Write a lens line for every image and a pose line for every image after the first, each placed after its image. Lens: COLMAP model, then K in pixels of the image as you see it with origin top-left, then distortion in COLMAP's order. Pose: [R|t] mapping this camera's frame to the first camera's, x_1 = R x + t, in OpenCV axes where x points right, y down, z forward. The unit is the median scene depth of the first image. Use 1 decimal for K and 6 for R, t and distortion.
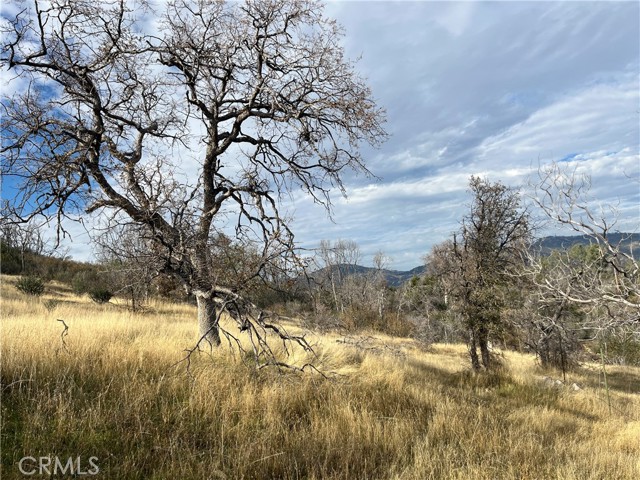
lens RADIAL K [[461.7, 0, 320.0], [0, 461.7, 240.0], [0, 0, 1]] dist [-0.003717, -0.045350]
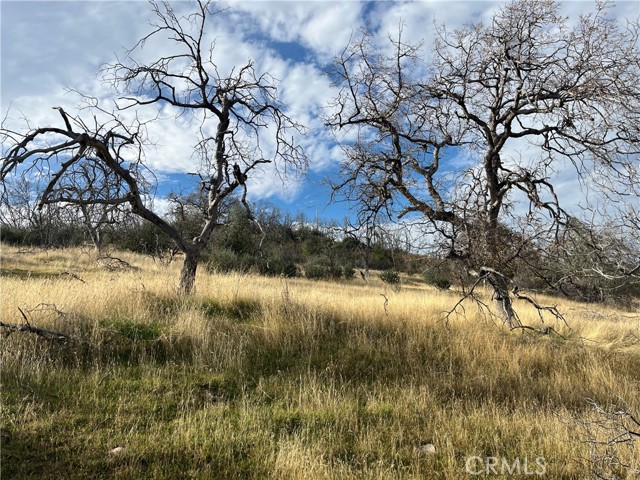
lens RADIAL K [[485.8, 0, 320.0], [0, 485.8, 240.0], [0, 0, 1]] dist [0.074584, -0.095889]
pose [[0.723229, -0.081182, -0.685820, 0.280407], [0.091992, 0.995542, -0.020834, 0.012265], [0.684454, -0.048022, 0.727473, -0.194994]]
